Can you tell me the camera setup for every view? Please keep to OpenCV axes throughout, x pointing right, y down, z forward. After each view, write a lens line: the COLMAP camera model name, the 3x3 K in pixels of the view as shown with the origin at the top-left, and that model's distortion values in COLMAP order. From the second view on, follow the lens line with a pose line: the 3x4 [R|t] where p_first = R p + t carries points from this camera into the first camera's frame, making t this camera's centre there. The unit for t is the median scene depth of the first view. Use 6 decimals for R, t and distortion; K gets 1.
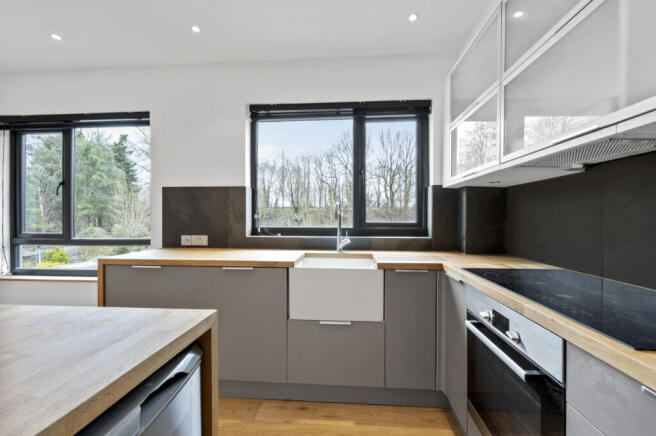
lens RADIAL K [[274.0, 0, 328.0], [0, 274.0, 218.0], [0, 0, 1]] dist [0.001340, 0.000162]
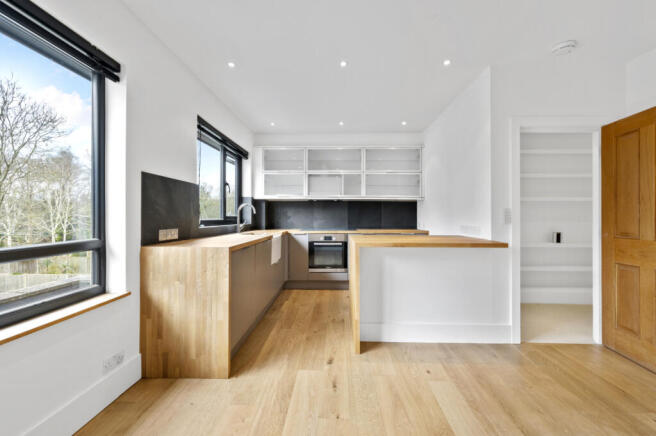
lens RADIAL K [[261.0, 0, 327.2], [0, 261.0, 216.2], [0, 0, 1]] dist [0.000493, 0.000184]
pose [[-0.039225, 0.000212, 0.999230, -1.404245], [0.005205, 0.999986, -0.000008, 0.020683], [-0.999217, 0.005200, -0.039226, 0.486873]]
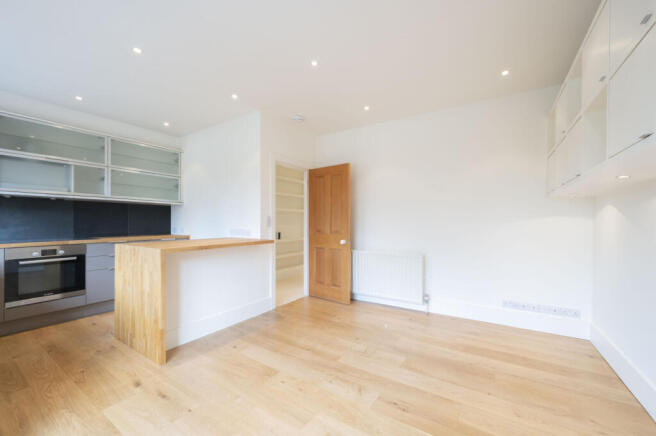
lens RADIAL K [[263.7, 0, 330.0], [0, 263.7, 221.3], [0, 0, 1]] dist [-0.000328, -0.000066]
pose [[-0.875407, 0.000229, 0.483386, -1.414004], [0.002363, 0.999990, 0.003806, 0.020512], [-0.483380, 0.004474, -0.875399, 0.845353]]
